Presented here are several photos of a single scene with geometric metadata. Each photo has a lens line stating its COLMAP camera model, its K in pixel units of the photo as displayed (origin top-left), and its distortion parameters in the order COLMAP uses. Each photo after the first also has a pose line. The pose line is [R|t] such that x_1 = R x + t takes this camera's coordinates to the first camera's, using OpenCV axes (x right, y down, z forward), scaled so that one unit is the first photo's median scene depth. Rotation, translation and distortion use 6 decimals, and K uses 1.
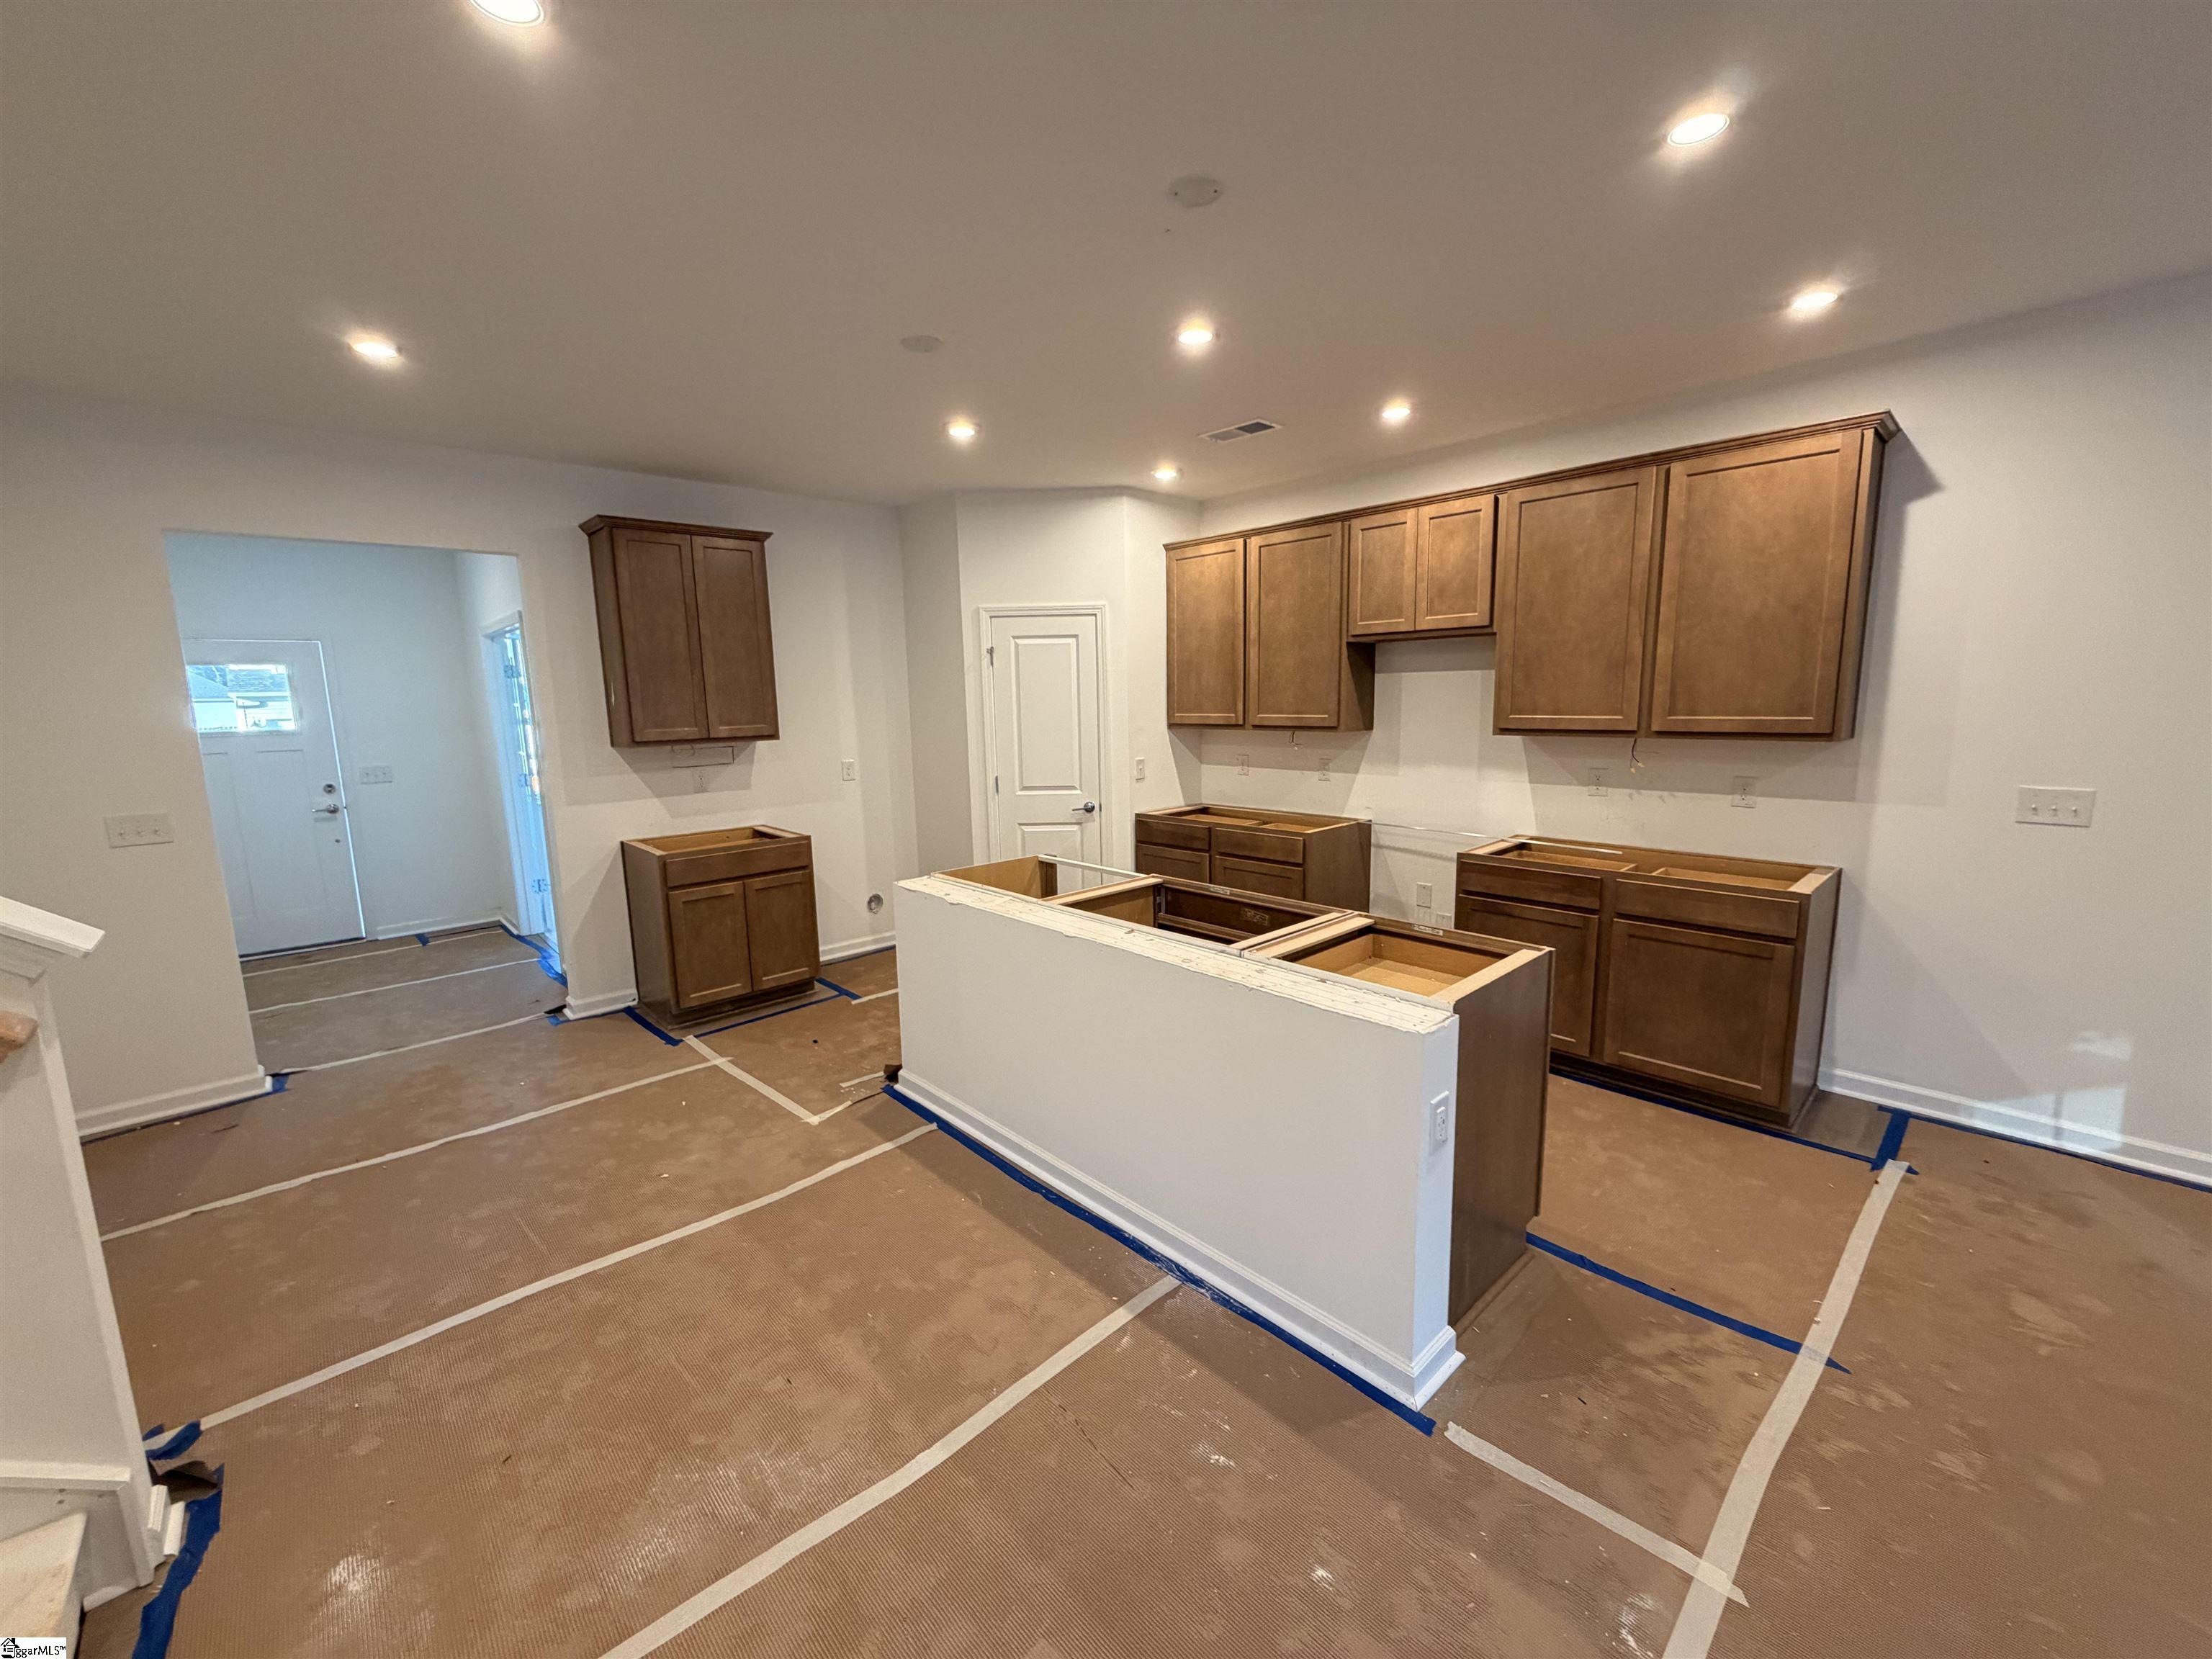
lens RADIAL K [[883.2, 0, 1102.5], [0, 883.2, 826.1], [0, 0, 1]] dist [-0.001754, -0.000118]
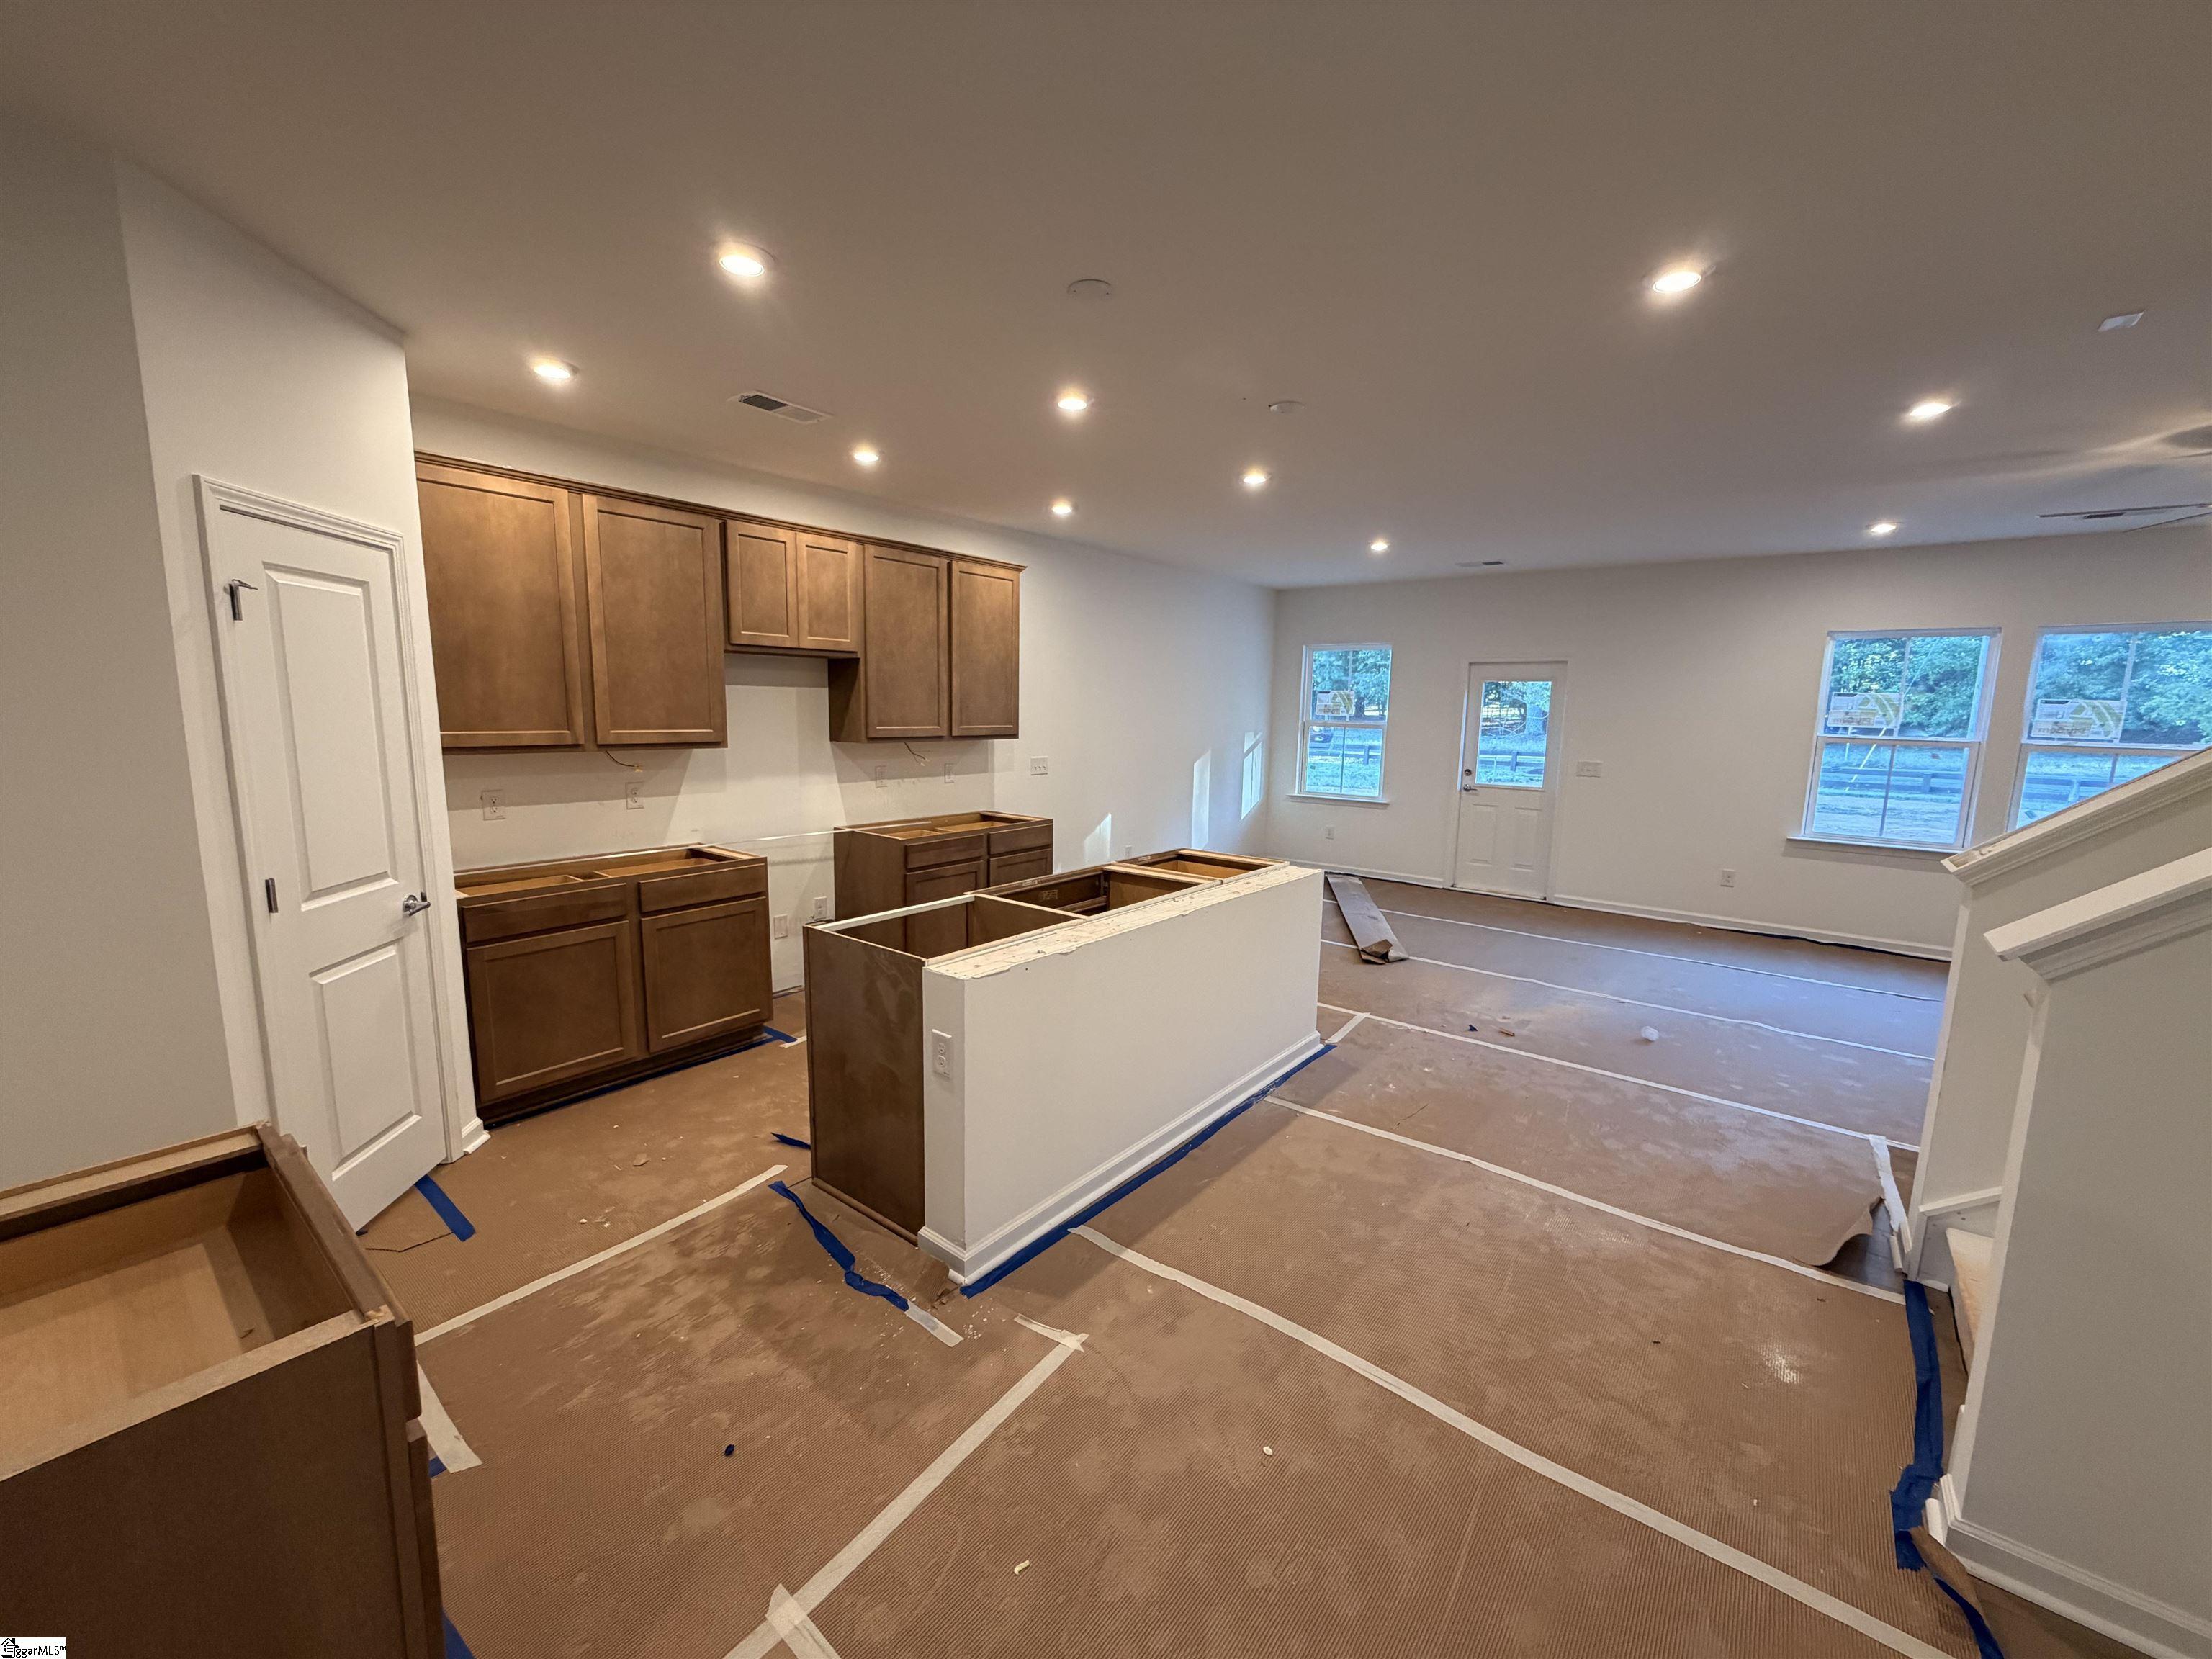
lens RADIAL K [[883.2, 0, 1102.5], [0, 883.2, 826.1], [0, 0, 1]] dist [-0.001754, -0.000118]
pose [[-0.151342, -0.115175, 0.981749, -0.833867], [0.135381, 0.981414, 0.136006, -0.117725], [-0.979167, 0.153494, -0.132936, 0.898743]]
